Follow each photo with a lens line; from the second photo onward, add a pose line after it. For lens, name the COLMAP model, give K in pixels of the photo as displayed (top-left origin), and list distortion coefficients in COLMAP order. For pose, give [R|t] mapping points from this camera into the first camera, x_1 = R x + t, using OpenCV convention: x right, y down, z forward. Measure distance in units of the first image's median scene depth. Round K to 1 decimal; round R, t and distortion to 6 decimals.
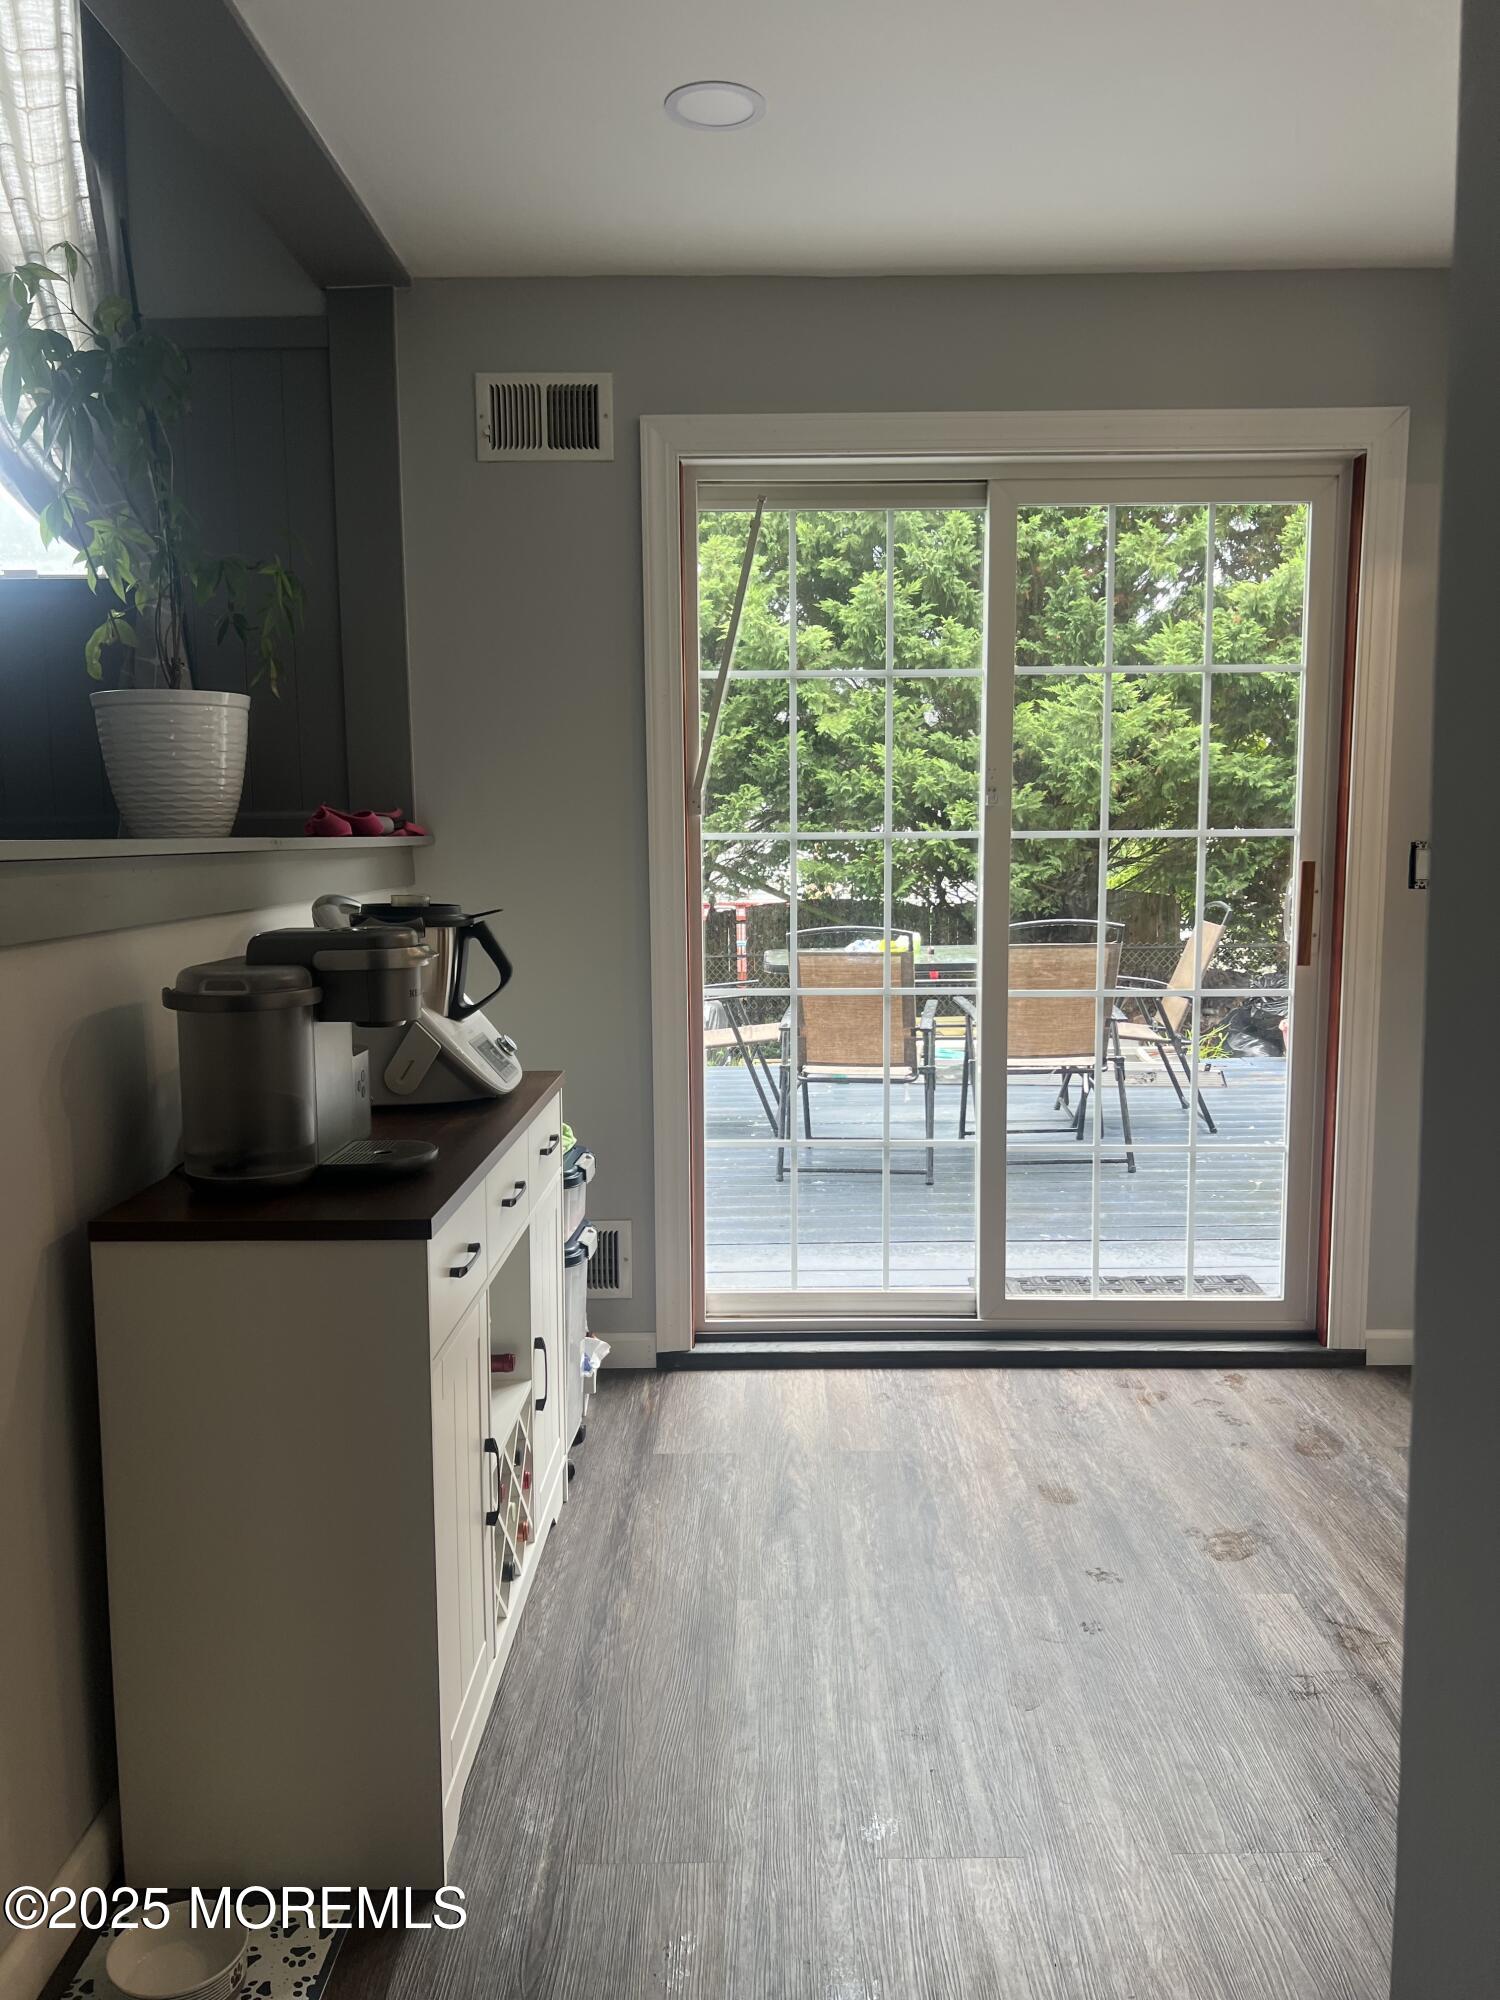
lens RADIAL K [[1498.4, 0, 749.5], [0, 1498.4, 1004.1], [0, 0, 1]] dist [0.030605, -0.001040]
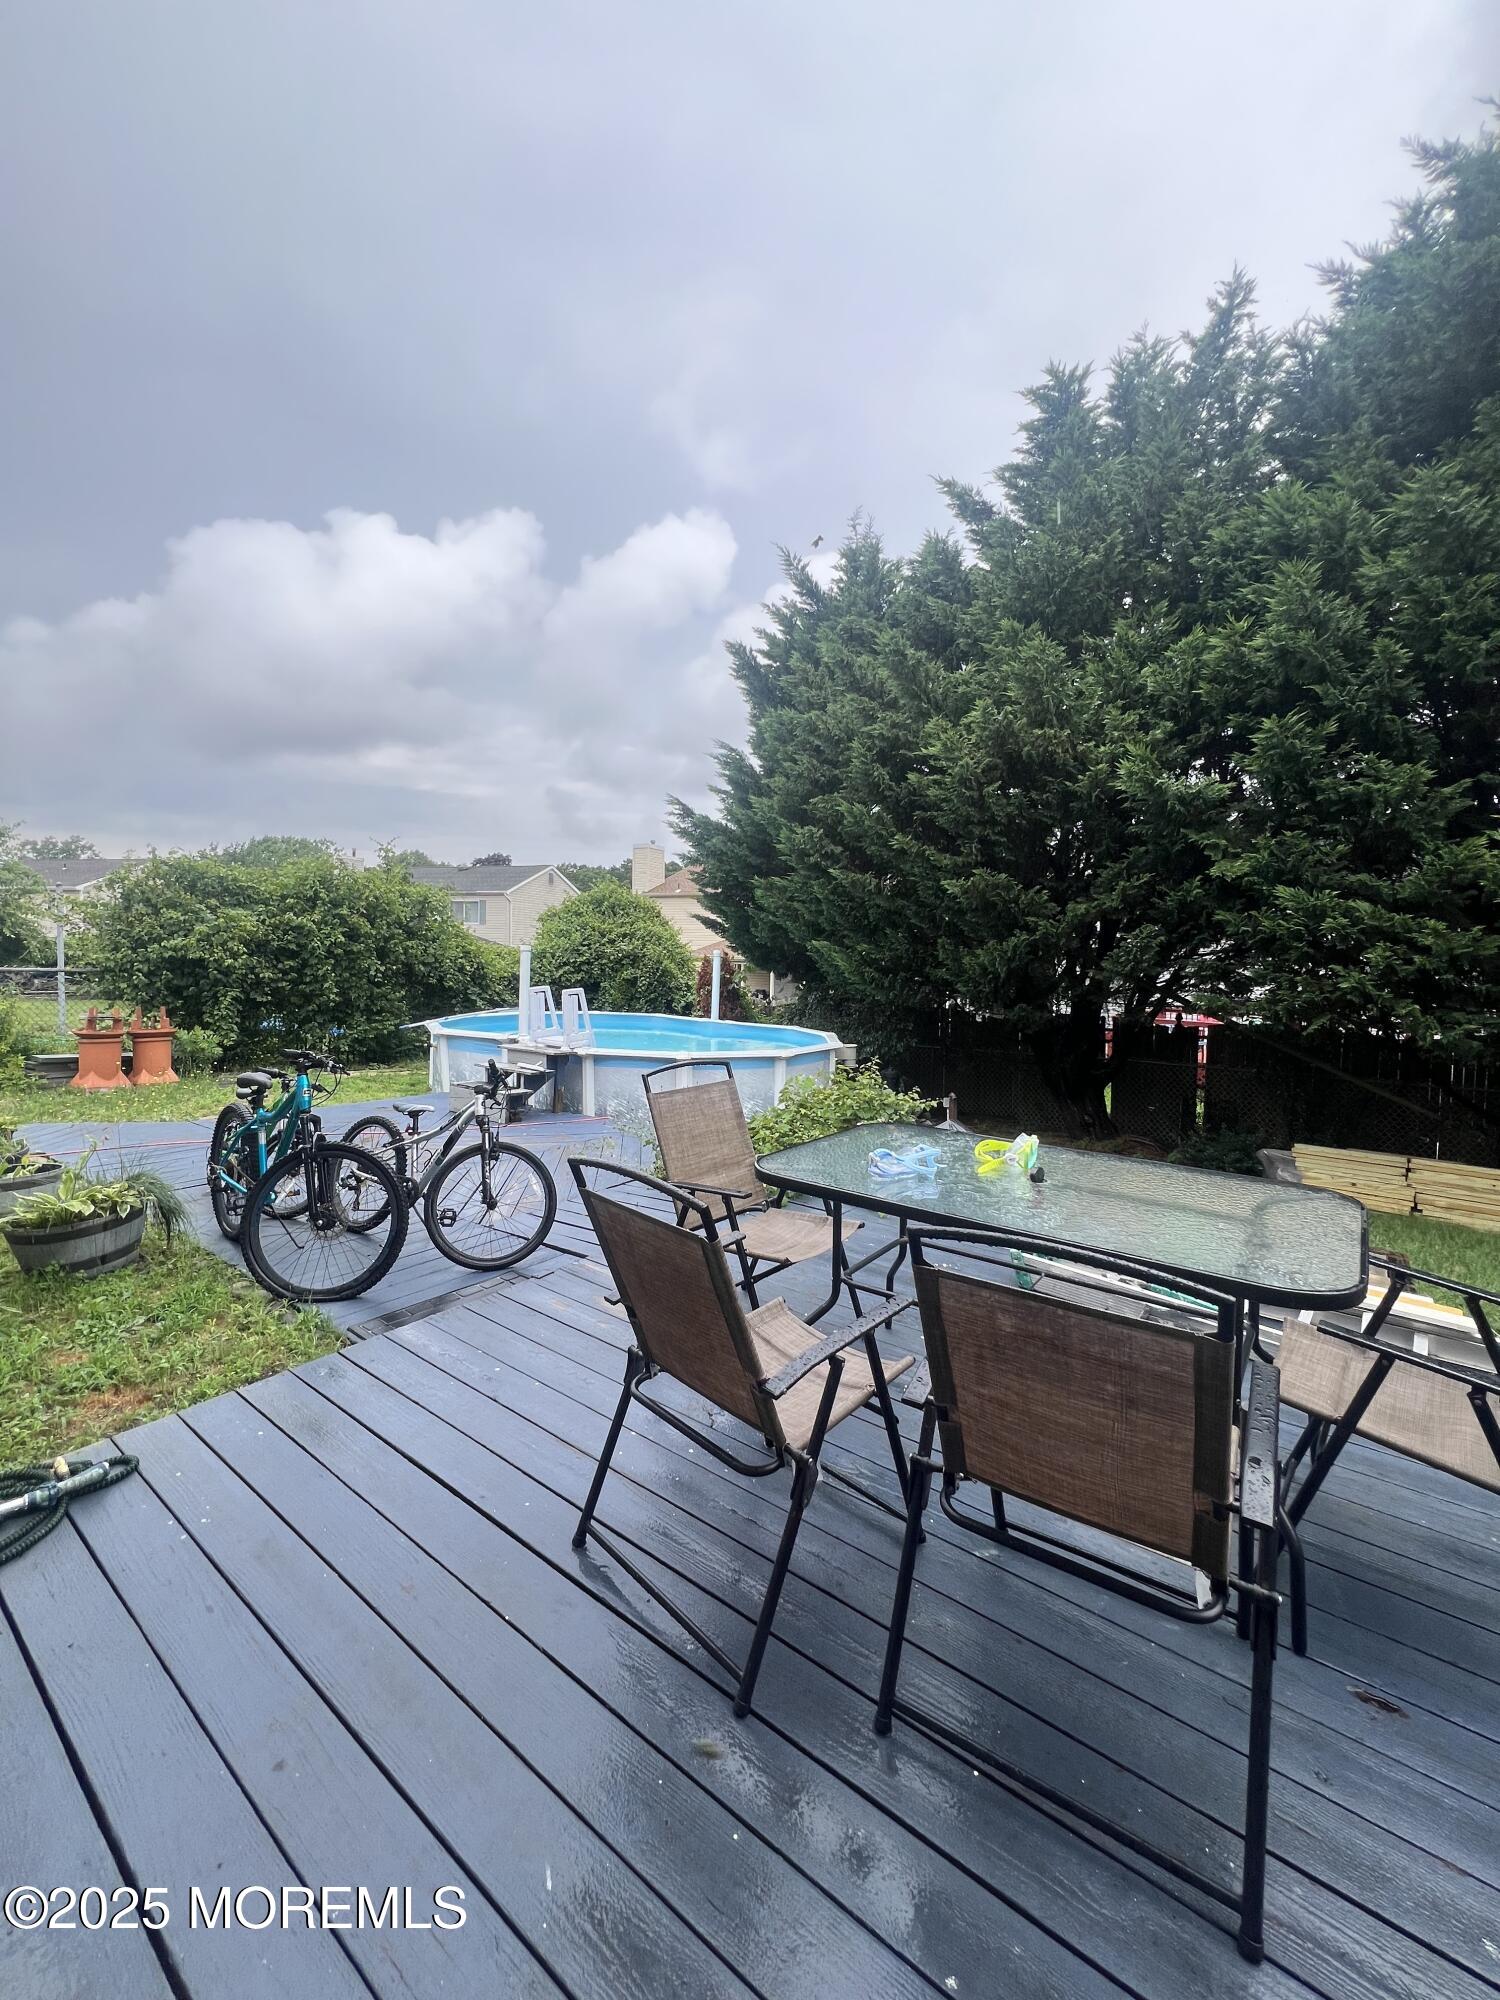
lens RADIAL K [[800.2, 0, 749.0], [0, 800.2, 984.0], [0, 0, 1]] dist [-0.002227, 0.000226]
pose [[0.801360, 0.051162, -0.595990, 0.122542], [-0.096452, 0.994350, -0.044328, -0.048962], [0.590355, 0.093007, 0.801767, 0.361480]]
